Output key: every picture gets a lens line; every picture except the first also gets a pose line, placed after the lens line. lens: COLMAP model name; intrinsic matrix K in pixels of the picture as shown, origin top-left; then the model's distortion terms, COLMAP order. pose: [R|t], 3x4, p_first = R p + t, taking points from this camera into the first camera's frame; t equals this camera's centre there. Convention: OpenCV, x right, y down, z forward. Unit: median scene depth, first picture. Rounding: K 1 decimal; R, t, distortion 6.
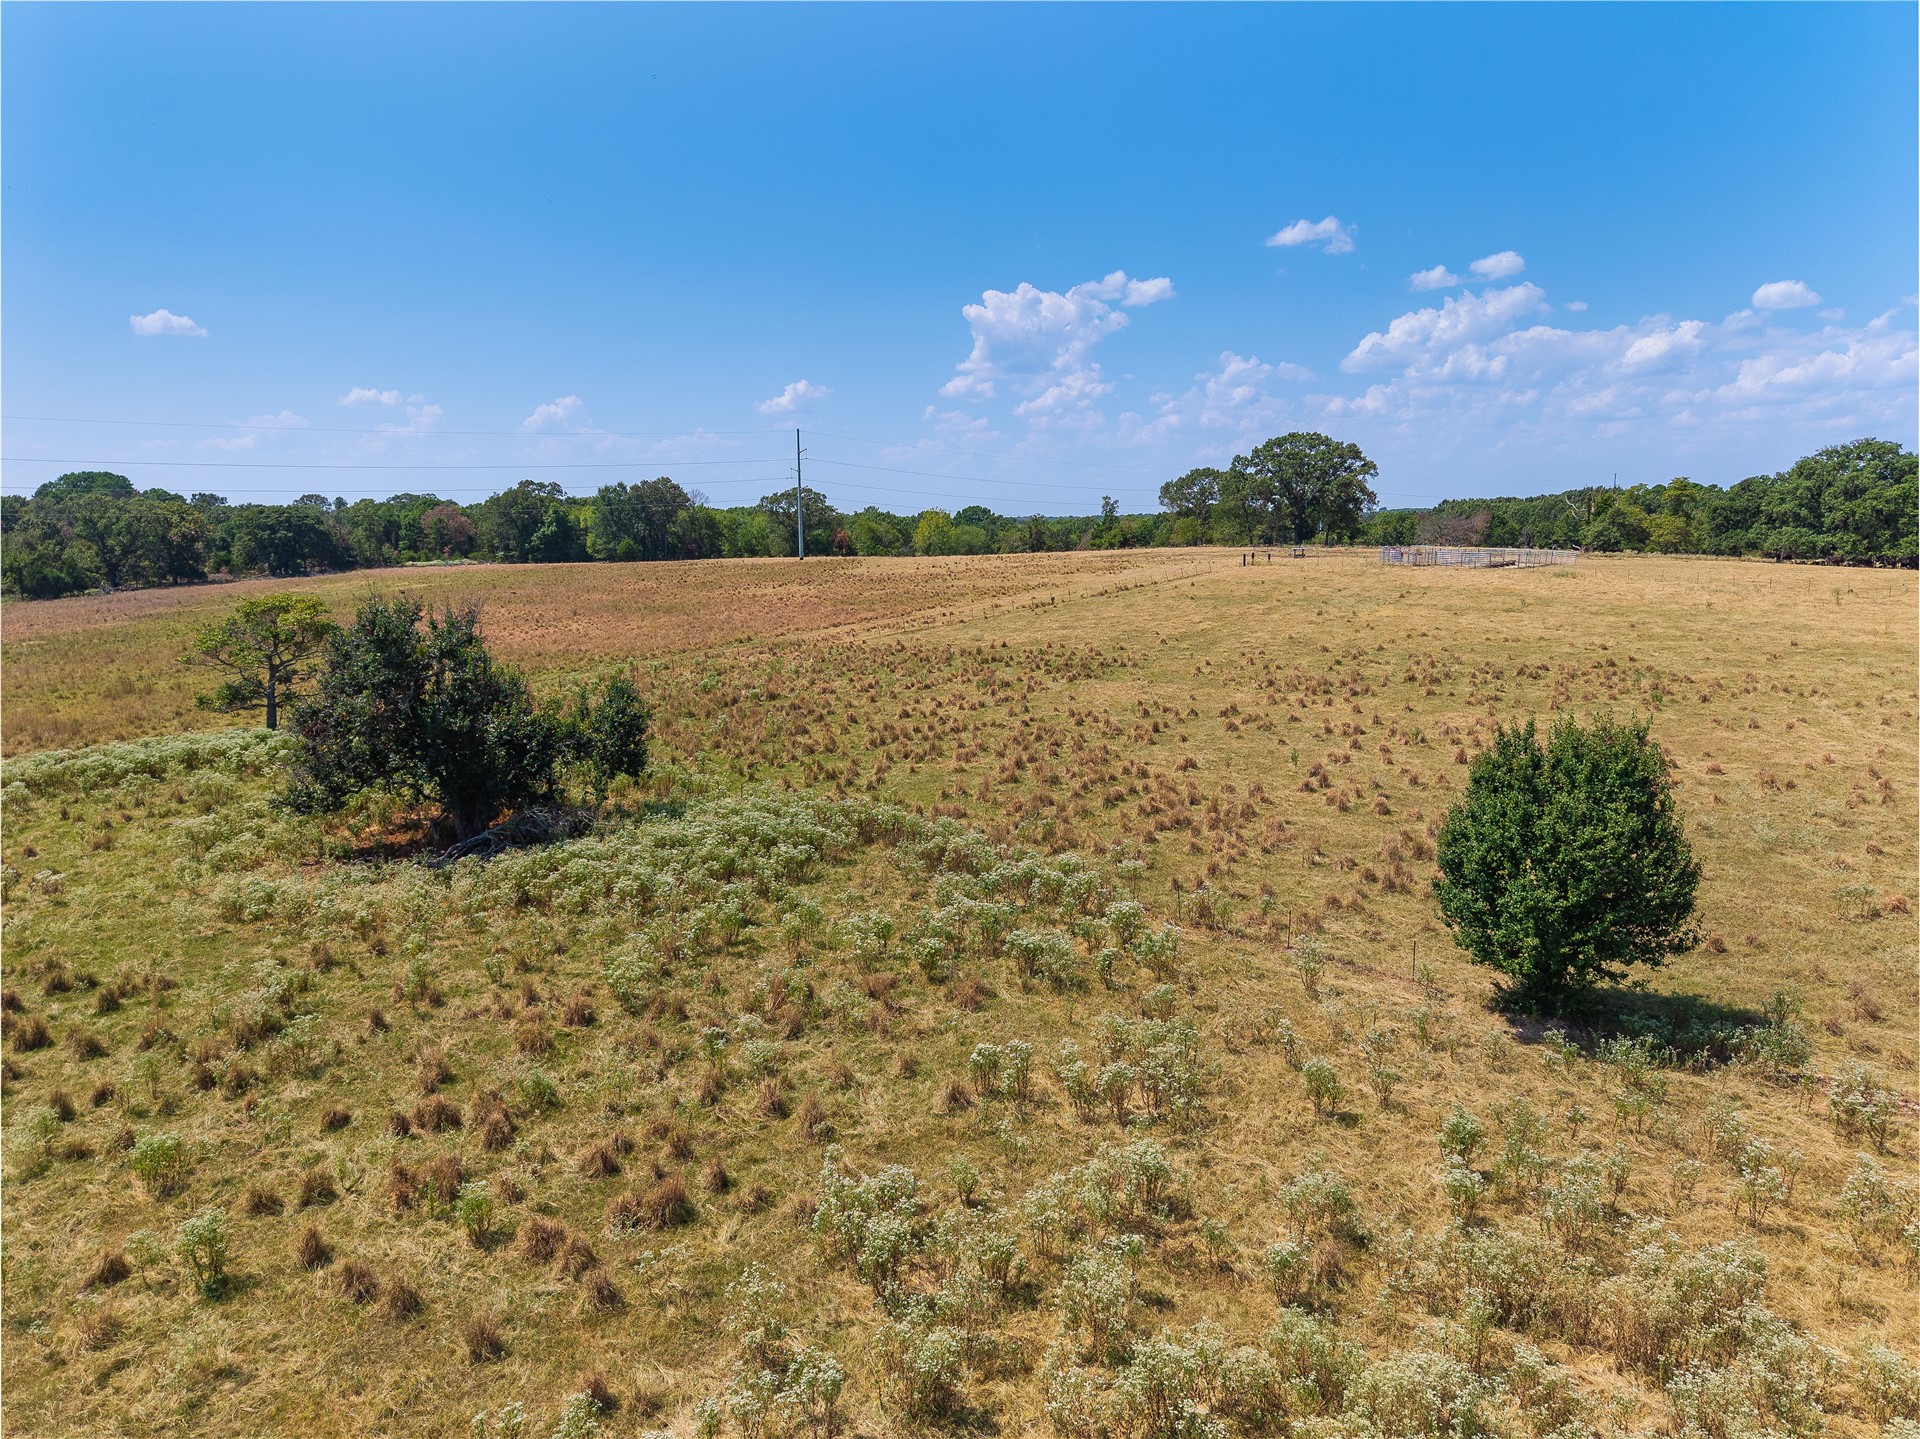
lens RADIAL K [[1282.4, 0, 956.2], [0, 1282.4, 726.4], [0, 0, 1]] dist [0.030231, -0.029446]
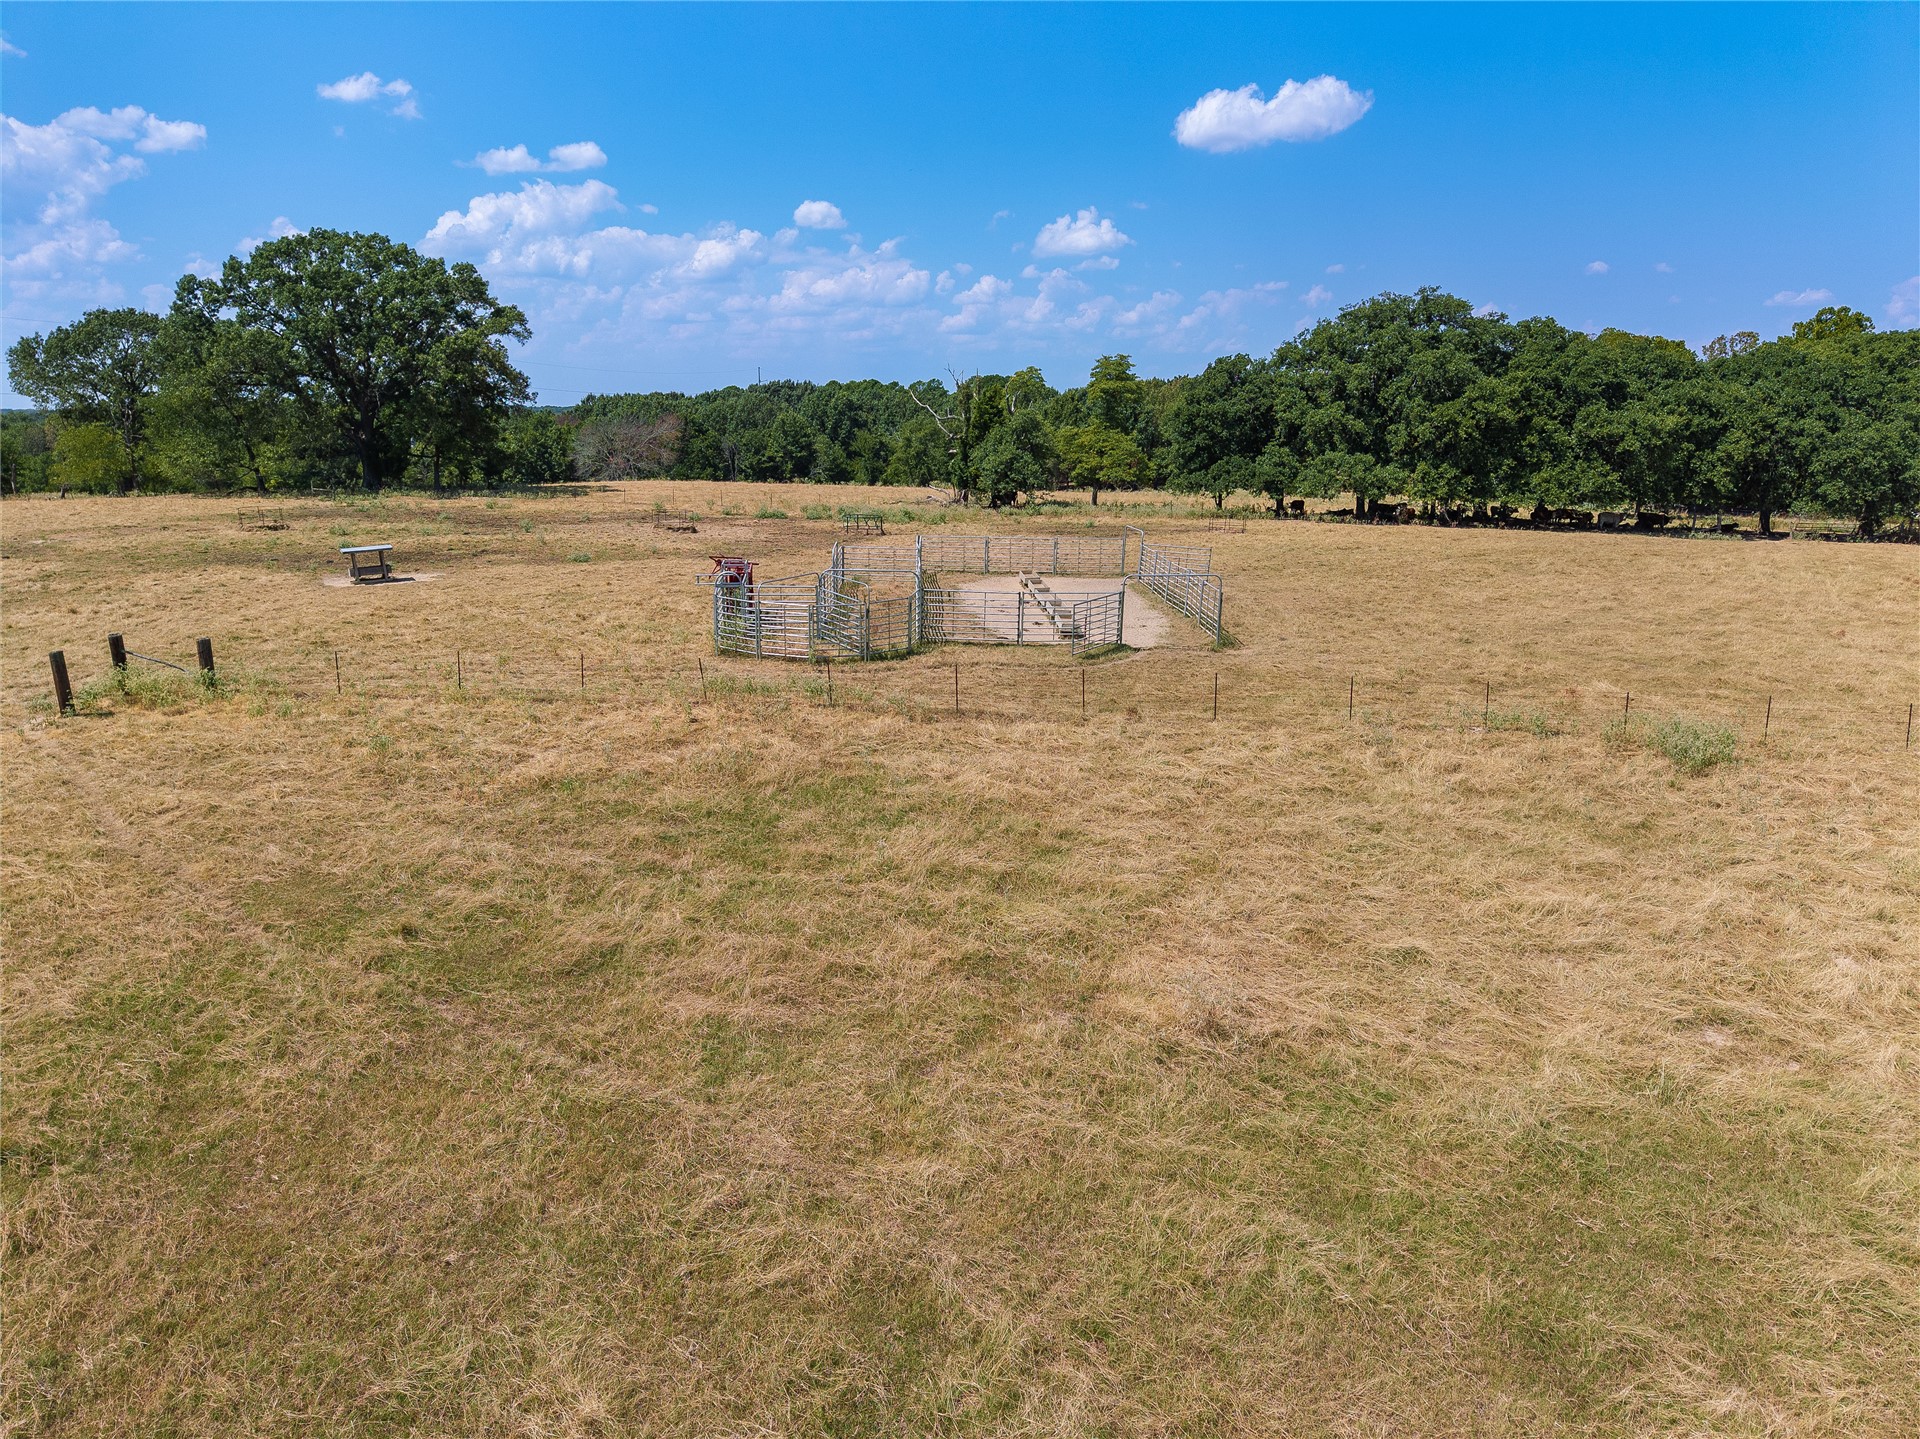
lens RADIAL K [[1297.6, 0, 942.6], [0, 1297.6, 703.9], [0, 0, 1]] dist [0.019964, 0.003385]
pose [[0.799031, -0.129404, 0.587200, 0.137987], [0.094245, 0.991450, 0.090247, -0.082966], [-0.593858, -0.016770, 0.804395, 0.478827]]
